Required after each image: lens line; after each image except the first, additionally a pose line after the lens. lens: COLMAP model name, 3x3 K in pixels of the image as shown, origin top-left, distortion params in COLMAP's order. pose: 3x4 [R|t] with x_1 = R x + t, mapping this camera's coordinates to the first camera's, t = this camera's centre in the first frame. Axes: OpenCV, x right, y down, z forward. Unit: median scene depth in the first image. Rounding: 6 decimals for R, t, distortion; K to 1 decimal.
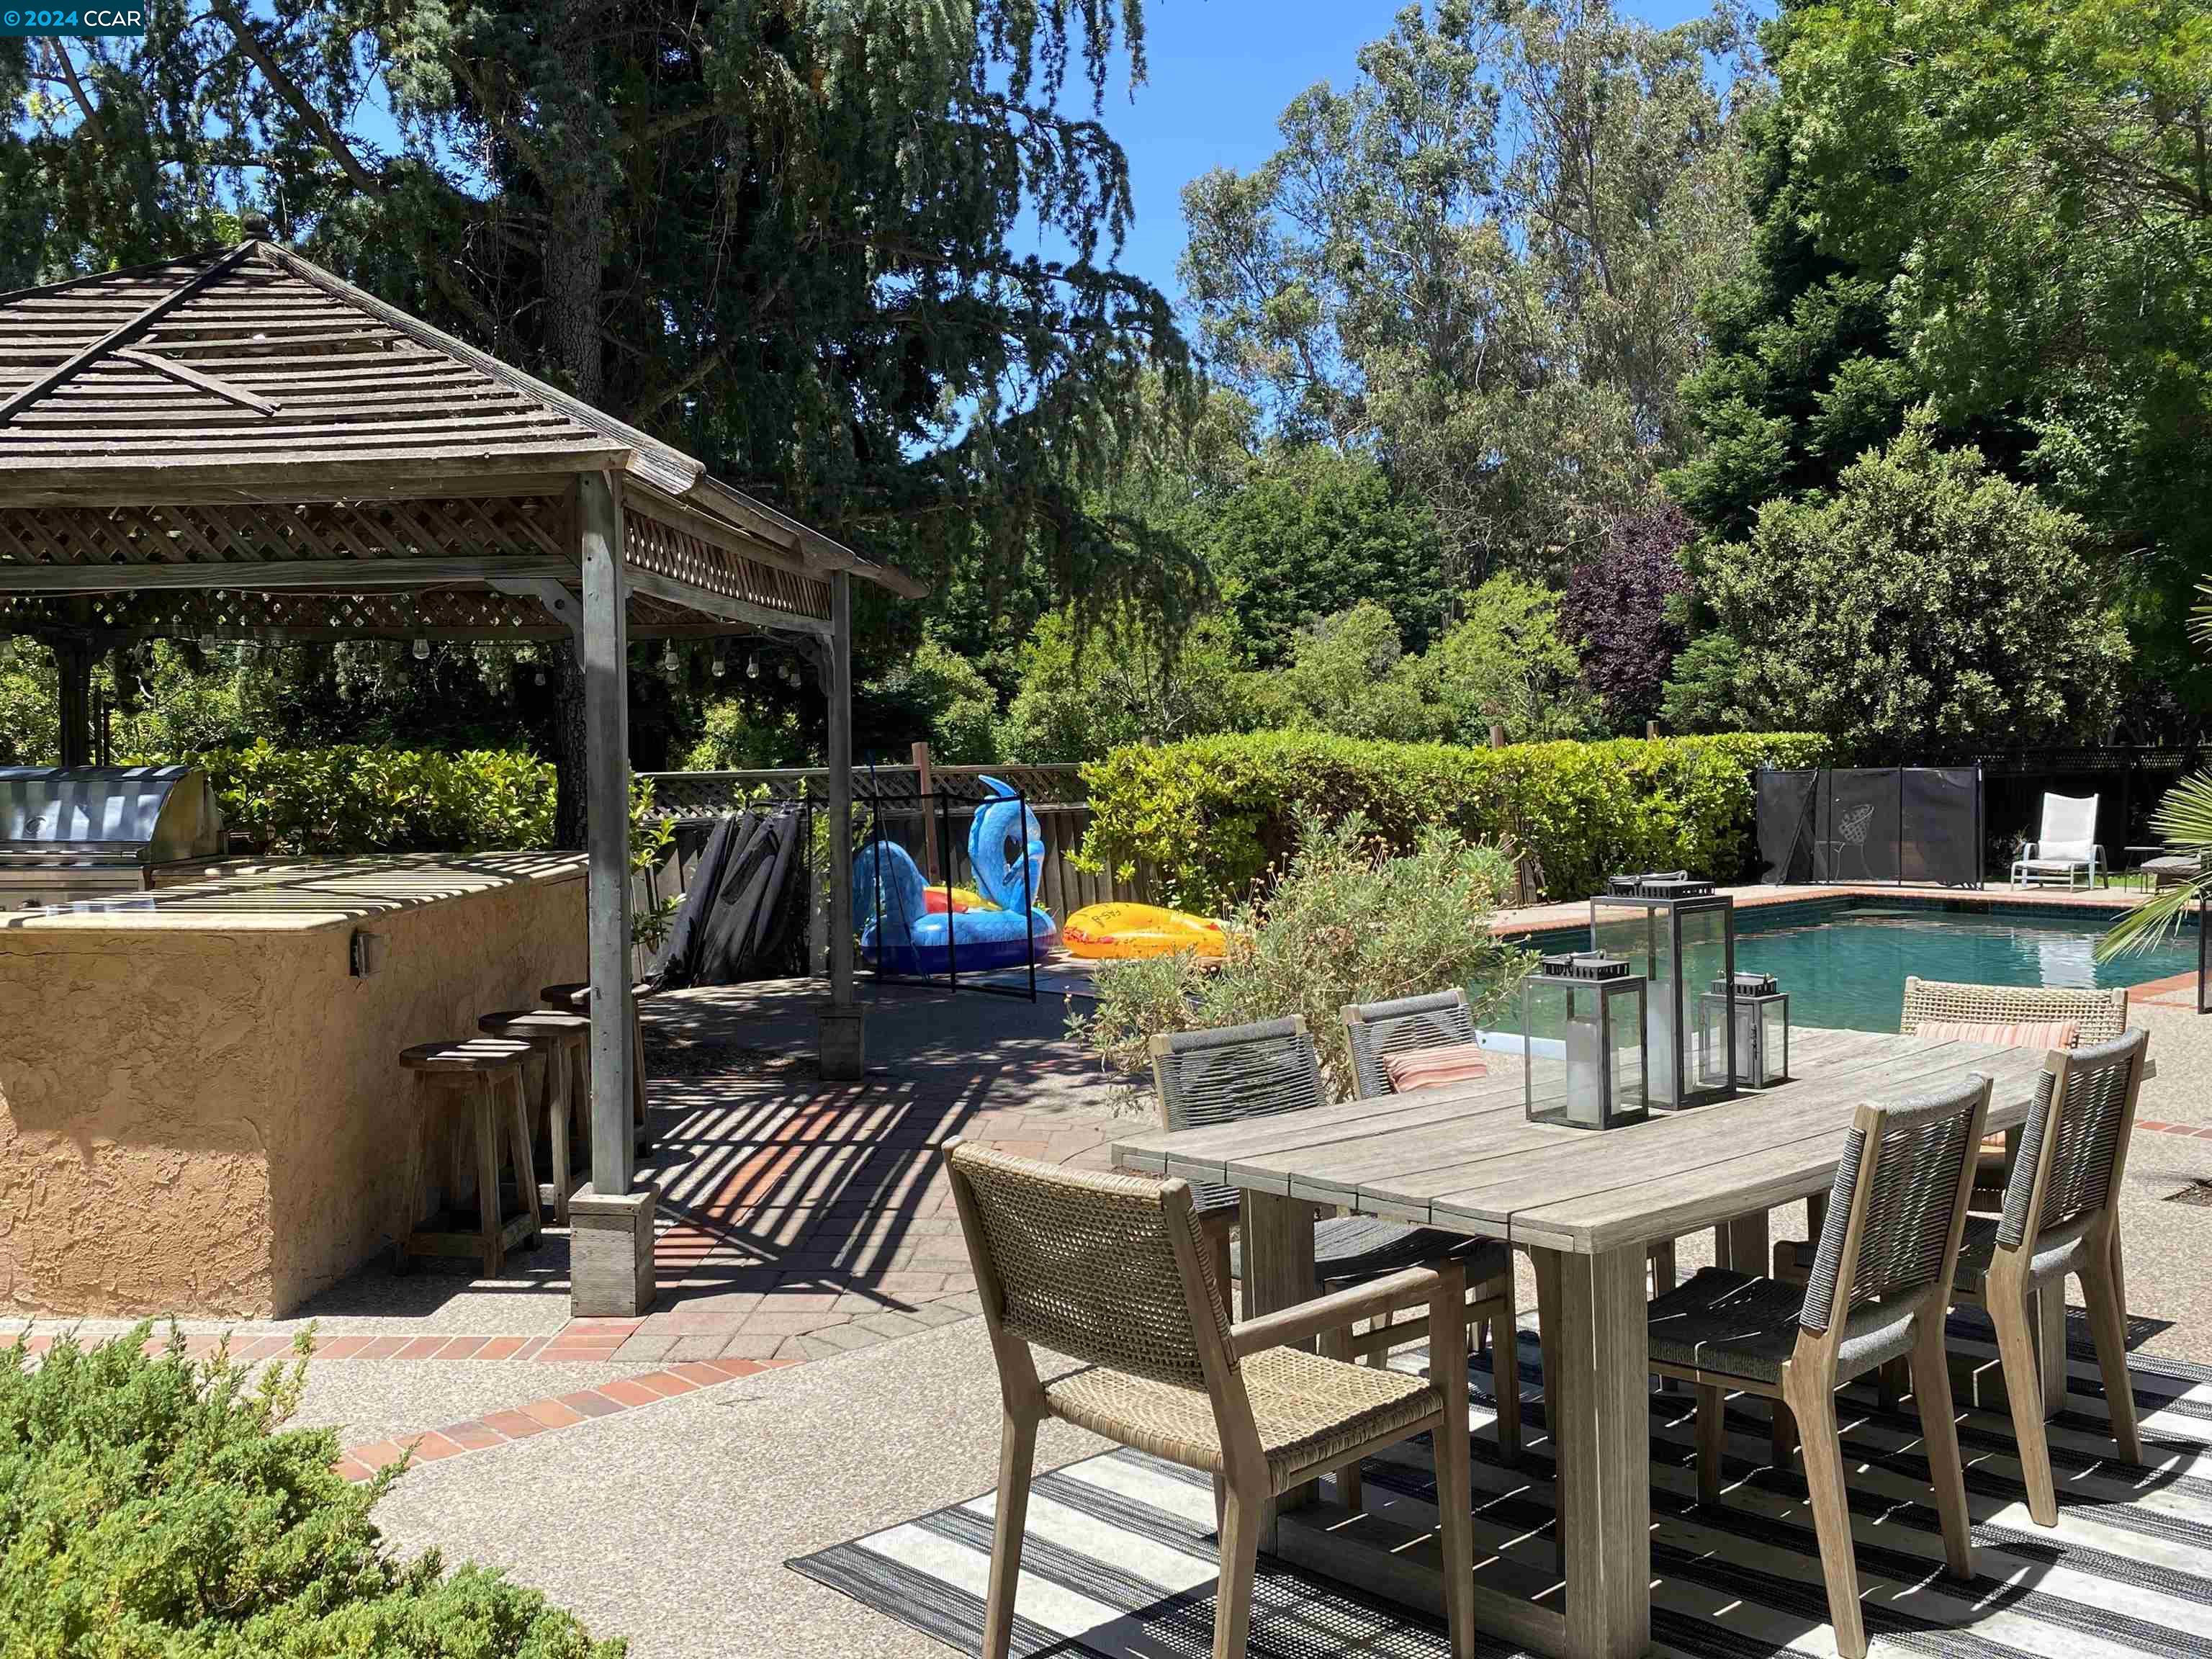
lens RADIAL K [[1952.8, 0, 1038.1], [0, 1952.8, 872.7], [0, 0, 1]] dist [0.077291, -0.160387]
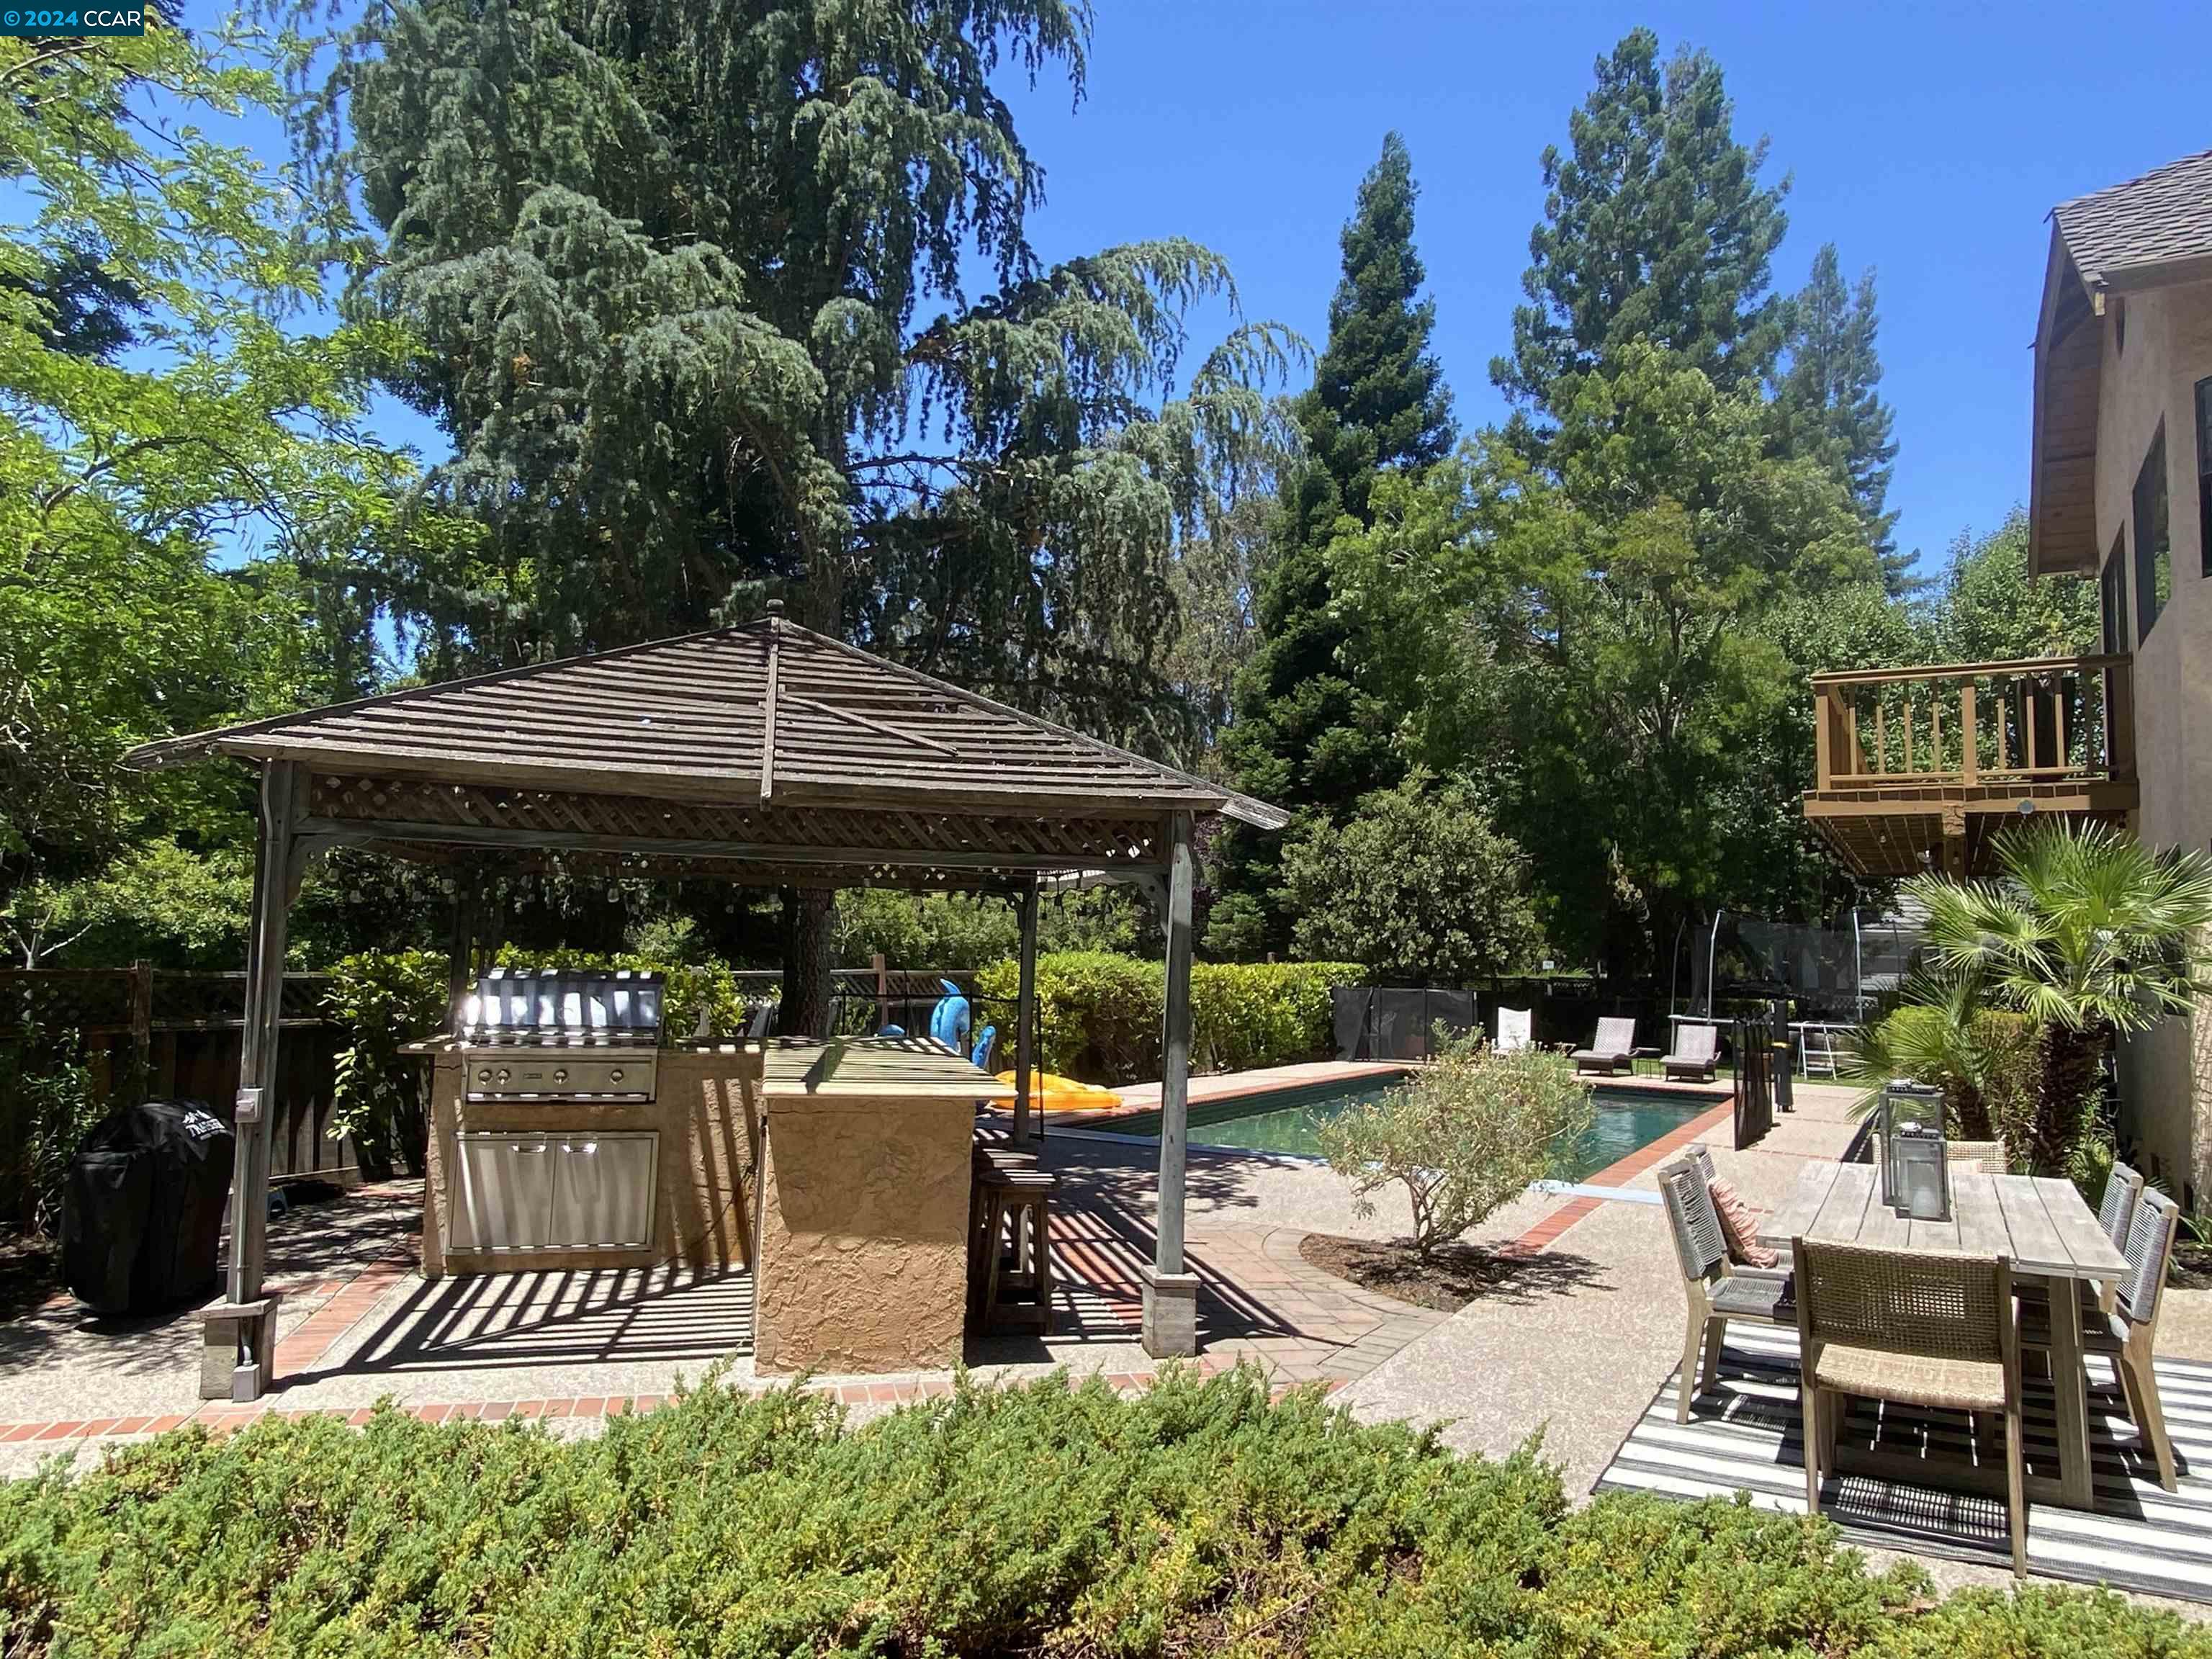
lens RADIAL K [[1415.7, 0, 1059.1], [0, 1415.7, 862.8], [0, 0, 1]] dist [0.014866, -0.014193]
pose [[0.956480, 0.057401, 0.286096, -0.163547], [-0.021777, 0.991769, -0.126178, -0.003477], [-0.290983, 0.114457, 0.949857, -0.014698]]
